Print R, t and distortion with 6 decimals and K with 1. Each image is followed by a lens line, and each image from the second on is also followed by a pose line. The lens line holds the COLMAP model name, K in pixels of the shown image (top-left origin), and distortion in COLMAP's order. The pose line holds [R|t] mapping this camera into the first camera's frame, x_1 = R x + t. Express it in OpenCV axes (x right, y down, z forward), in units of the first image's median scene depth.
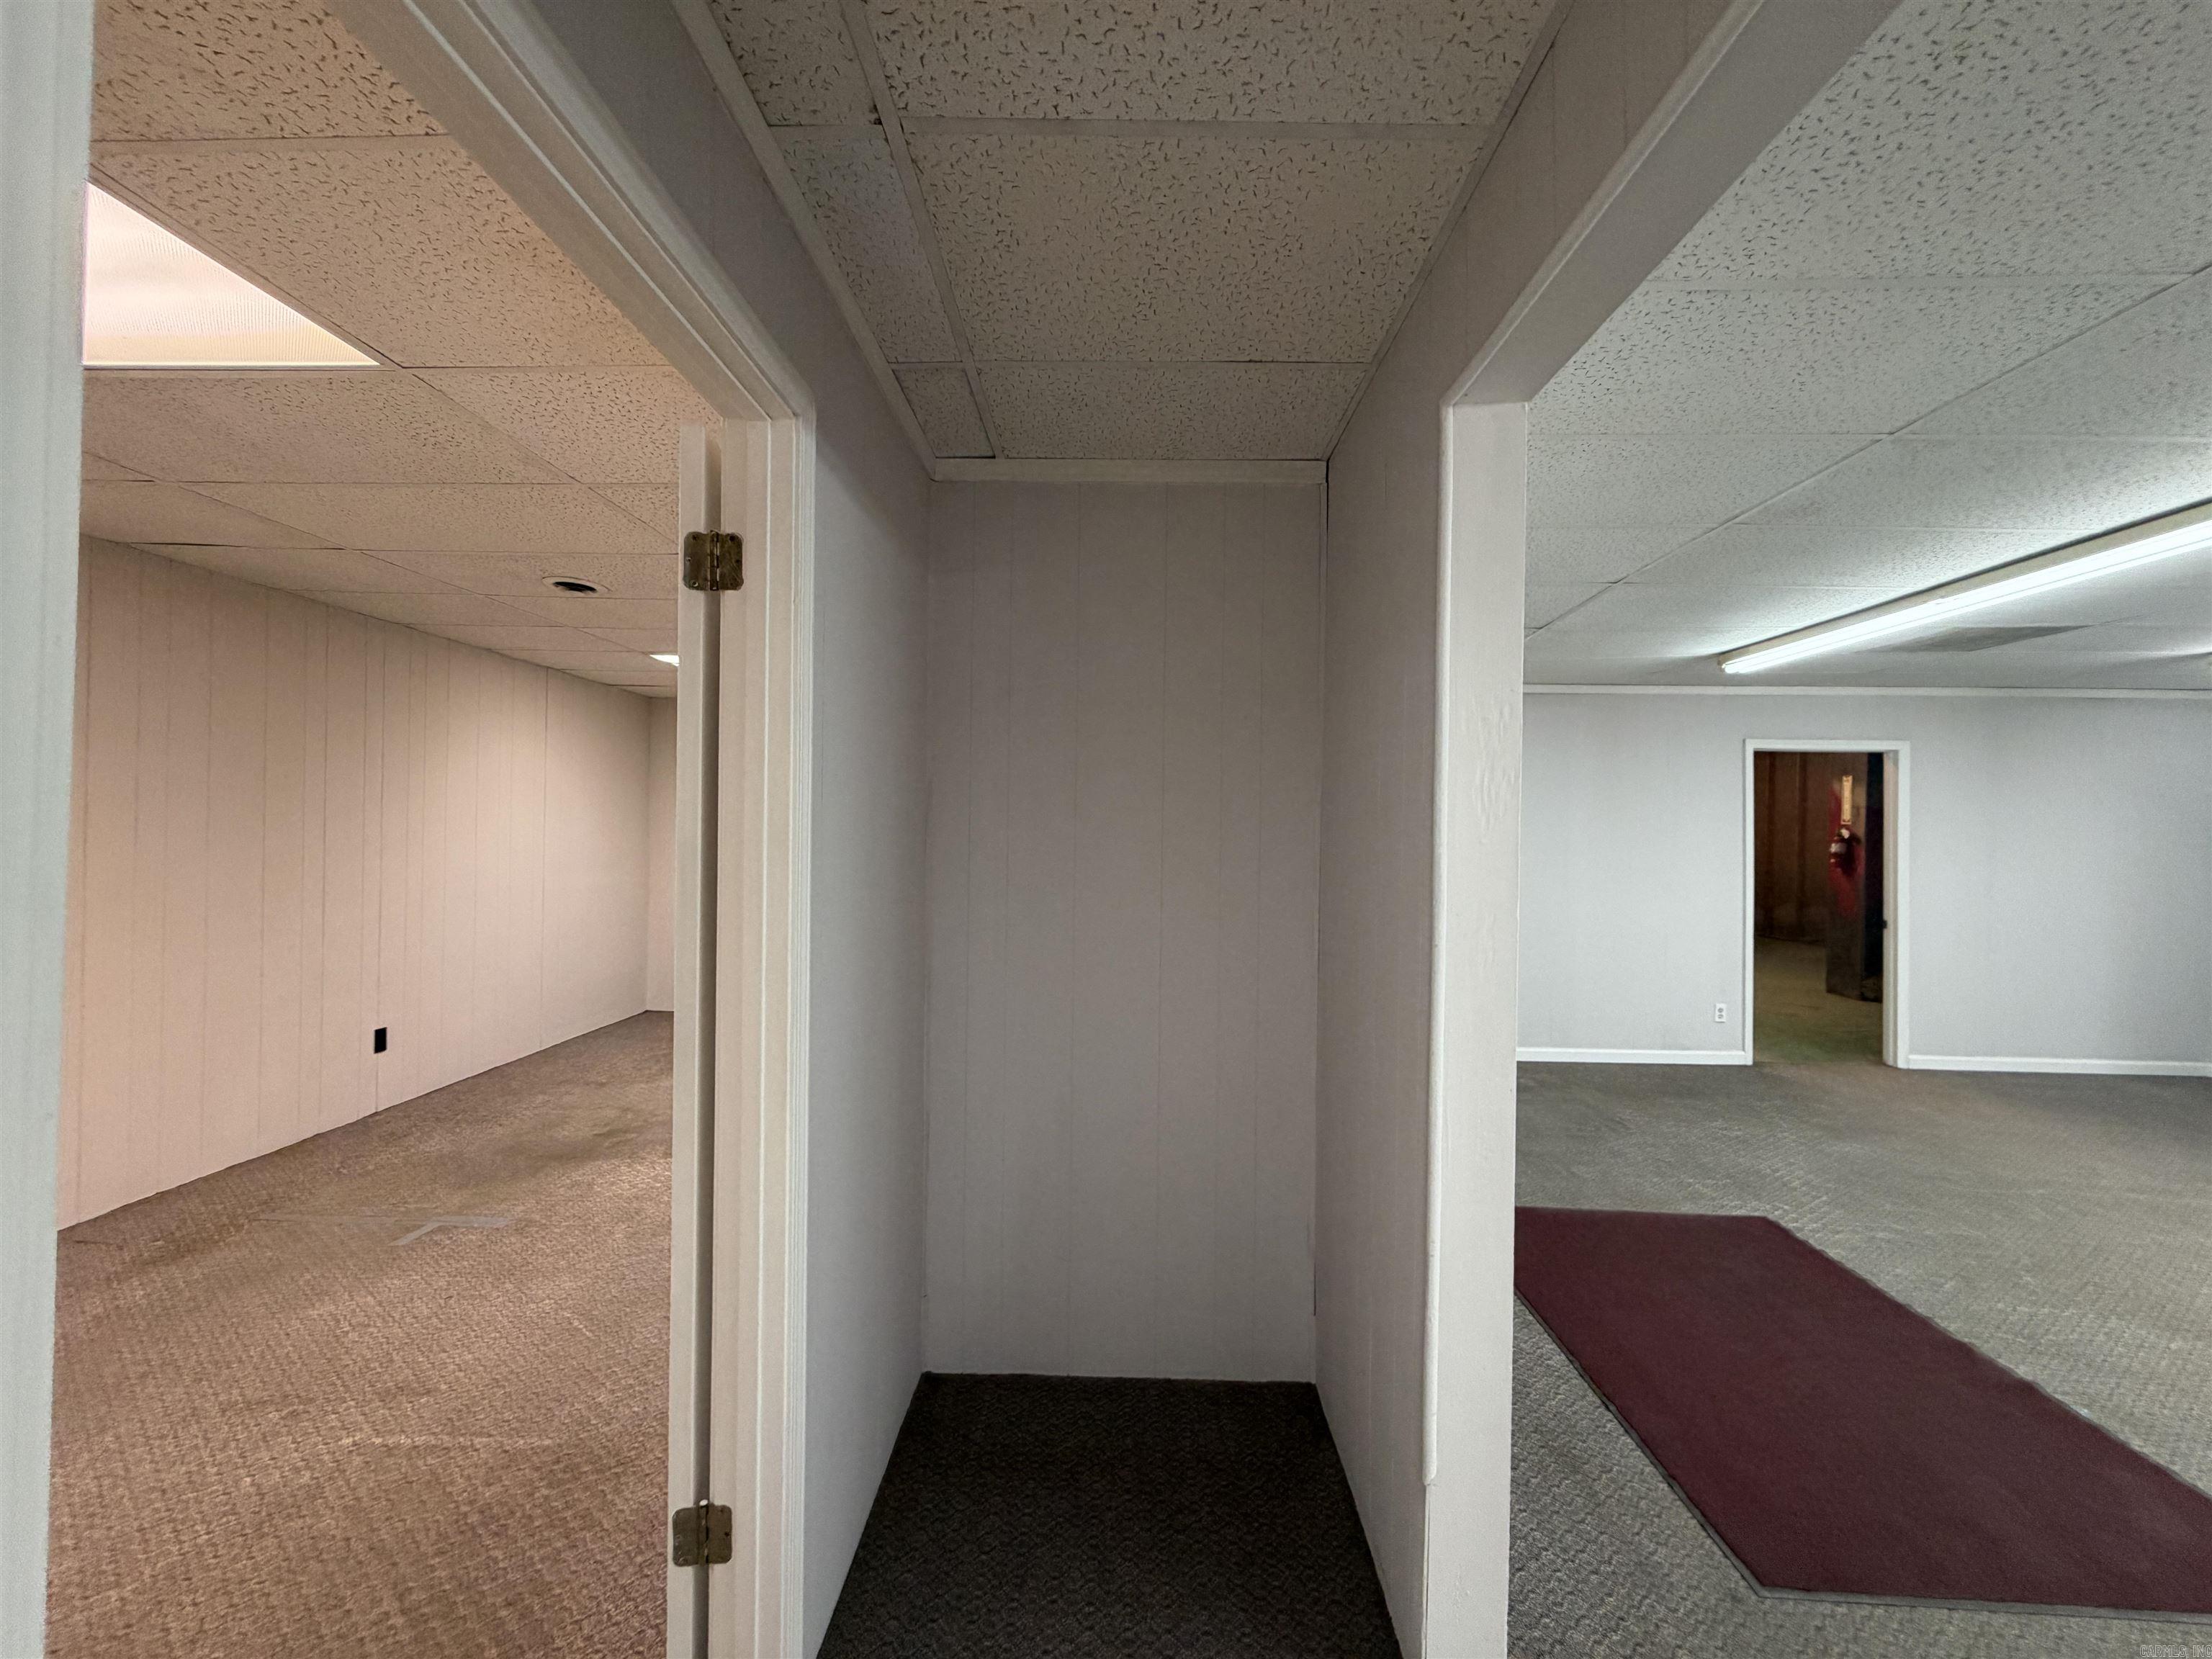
lens RADIAL K [[881.4, 0, 1097.0], [0, 881.4, 833.8], [0, 0, 1]] dist [0.002178, -0.000346]
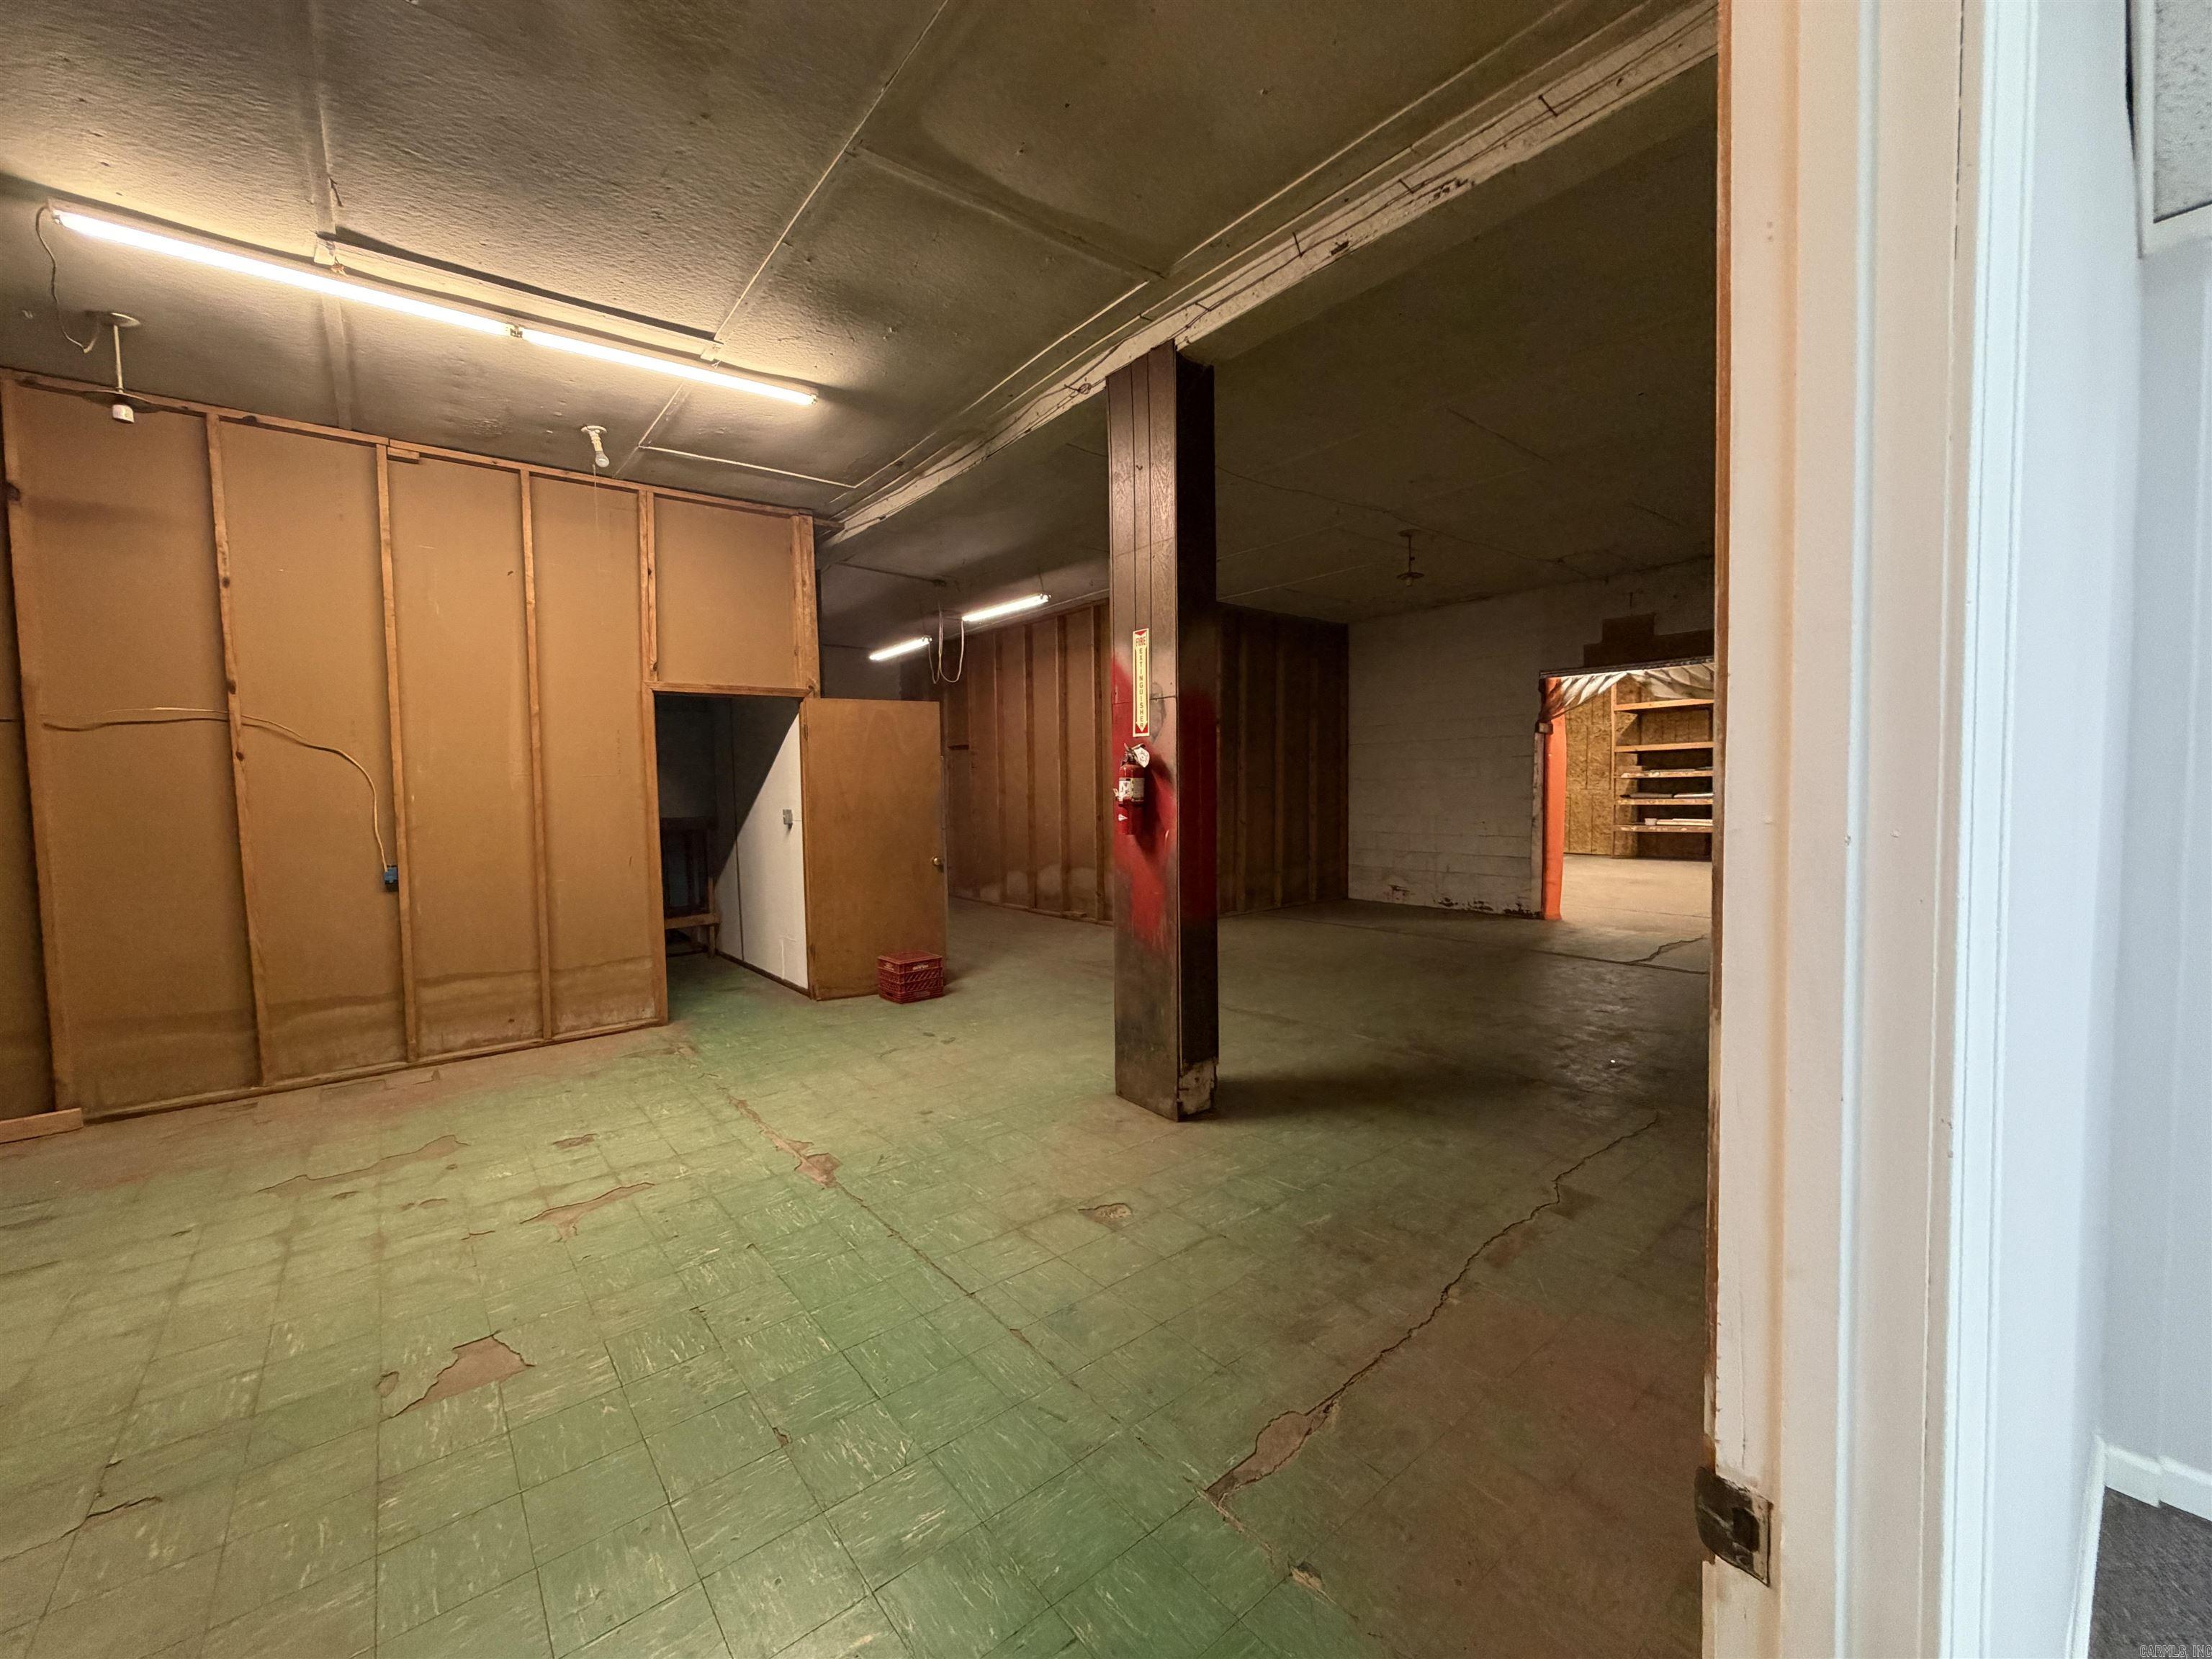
lens RADIAL K [[881.4, 0, 1103.8], [0, 881.4, 832.6], [0, 0, 1]] dist [0.002178, -0.000346]
pose [[0.751593, -0.061407, 0.656763, 0.981349], [0.028780, 0.997762, 0.060356, 0.019169], [-0.658999, -0.026461, 0.751678, 1.234089]]
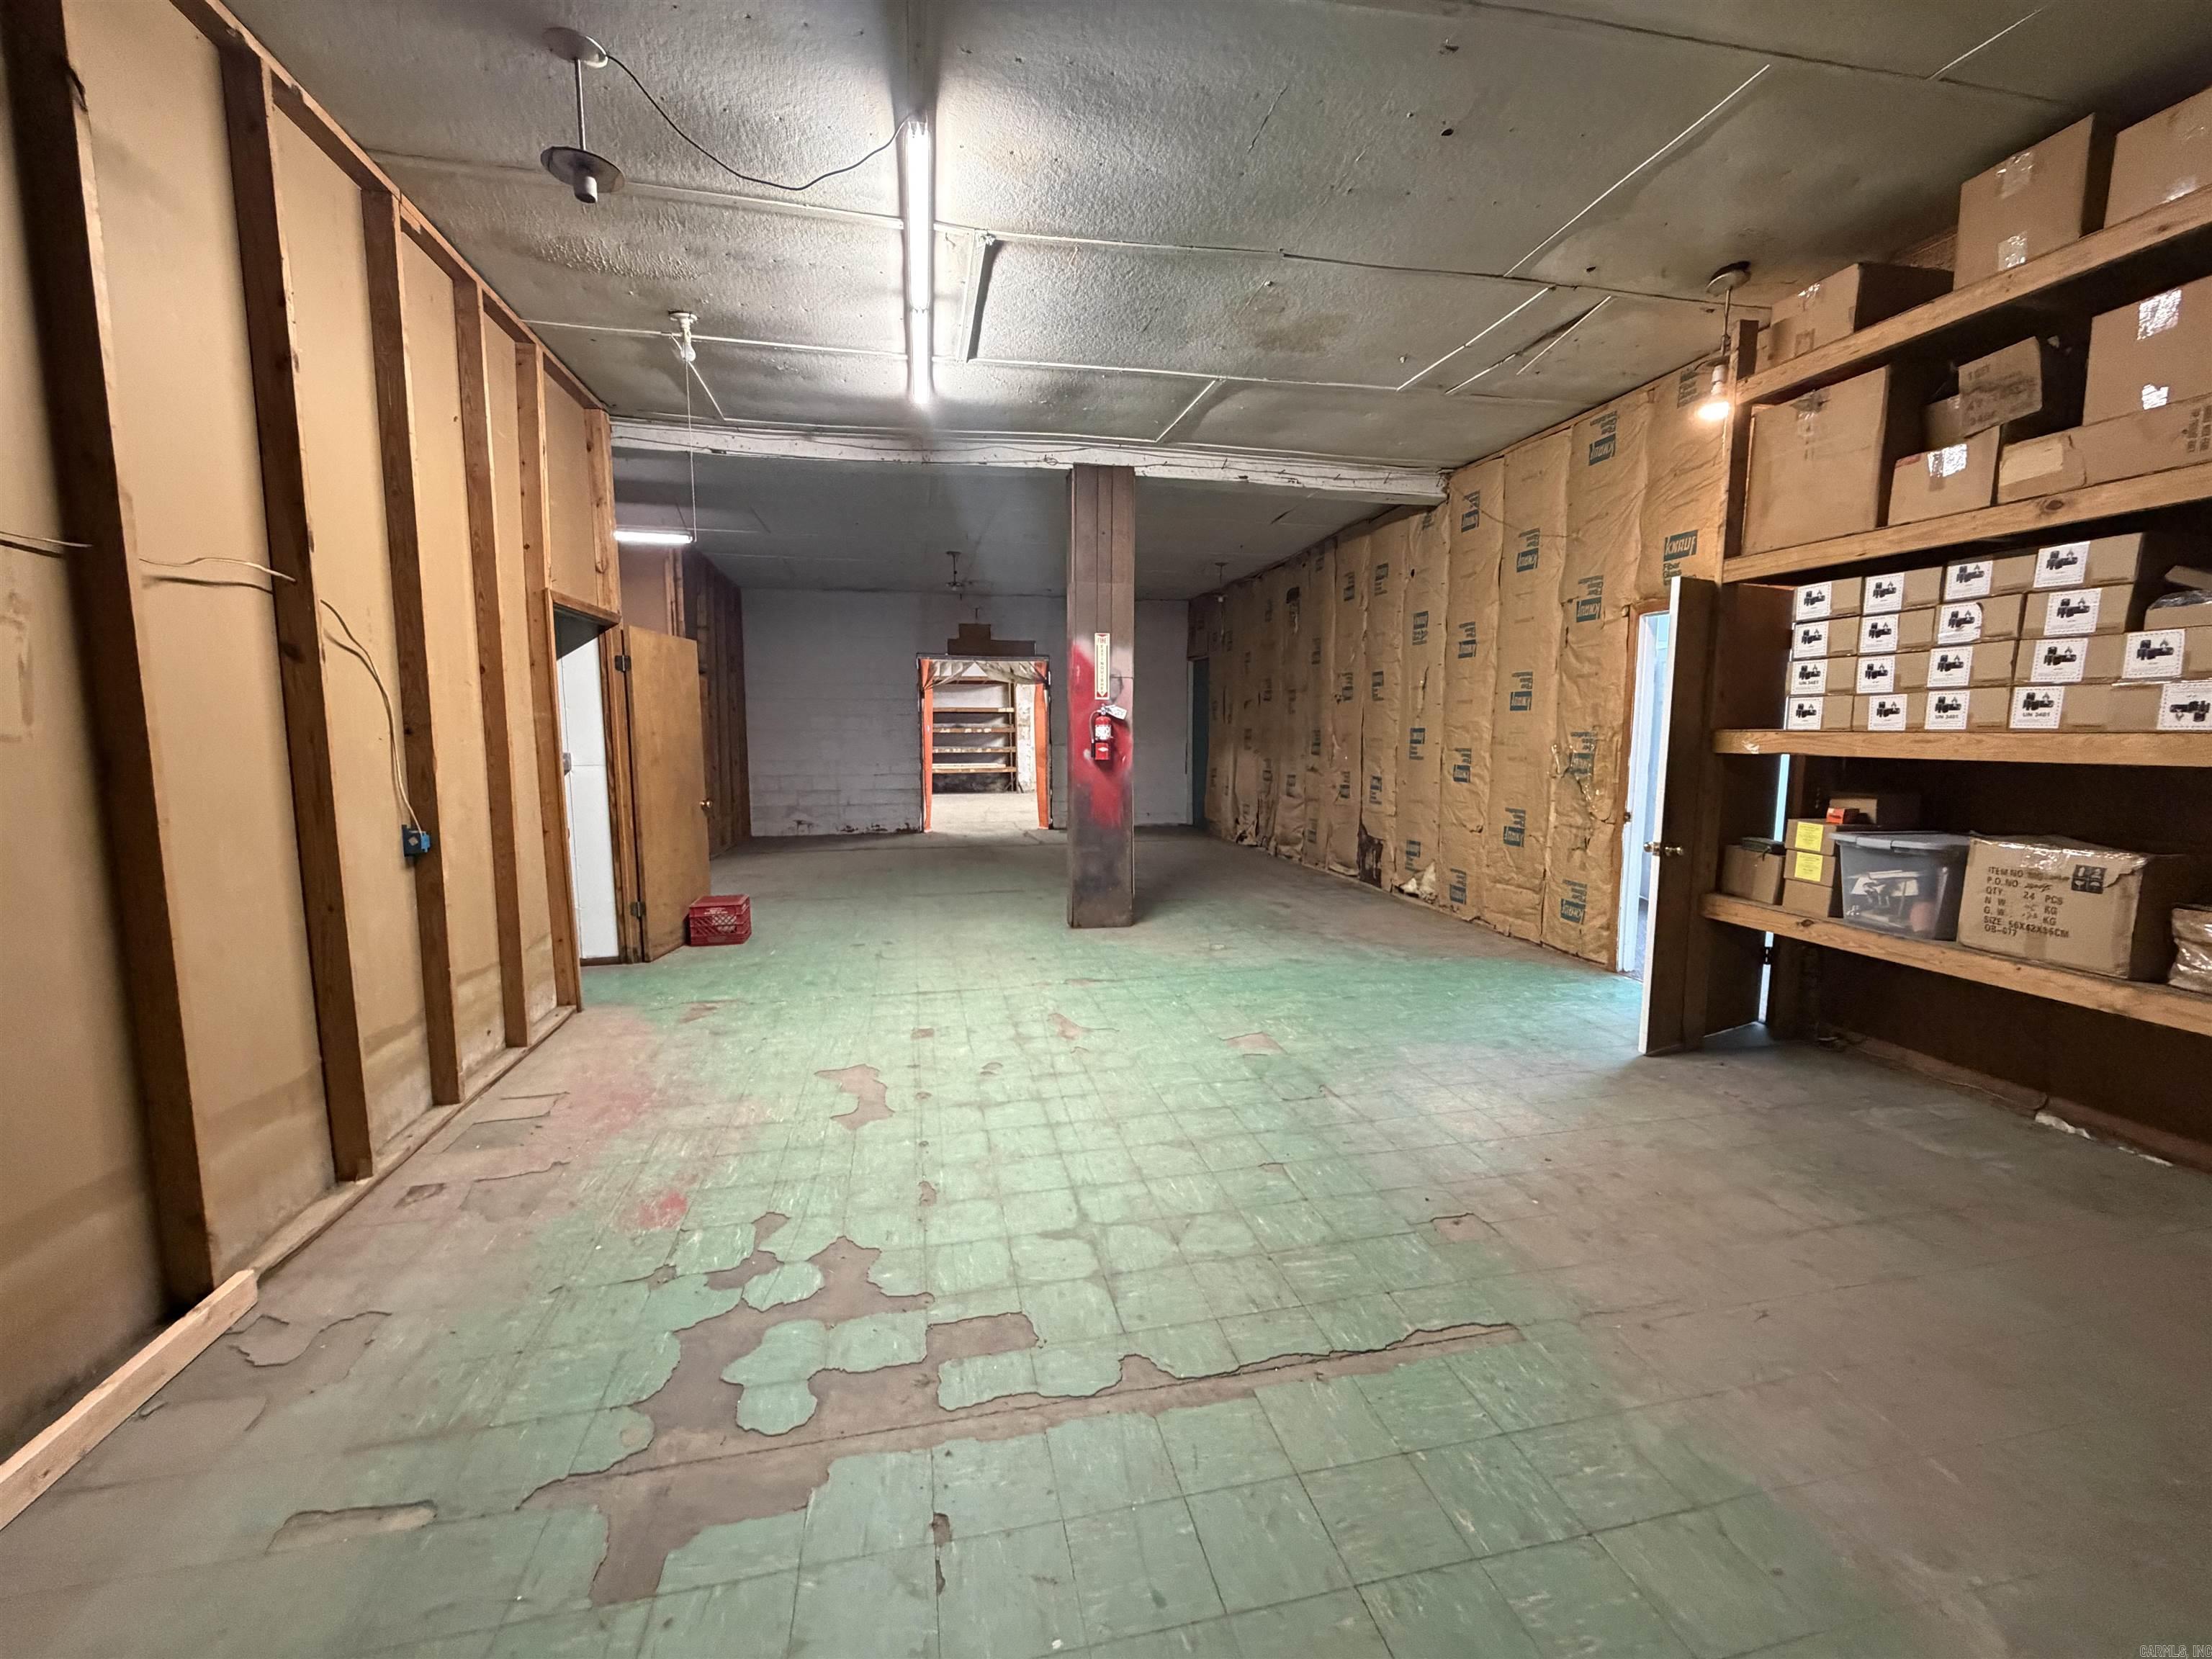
lens RADIAL K [[881.4, 0, 1108.9], [0, 881.4, 830.8], [0, 0, 1]] dist [0.002178, -0.000346]
pose [[-0.253115, -0.121156, 0.959820, 0.226590], [0.001313, 0.992083, 0.125575, 0.010562], [-0.967435, 0.033046, -0.250952, 2.184218]]
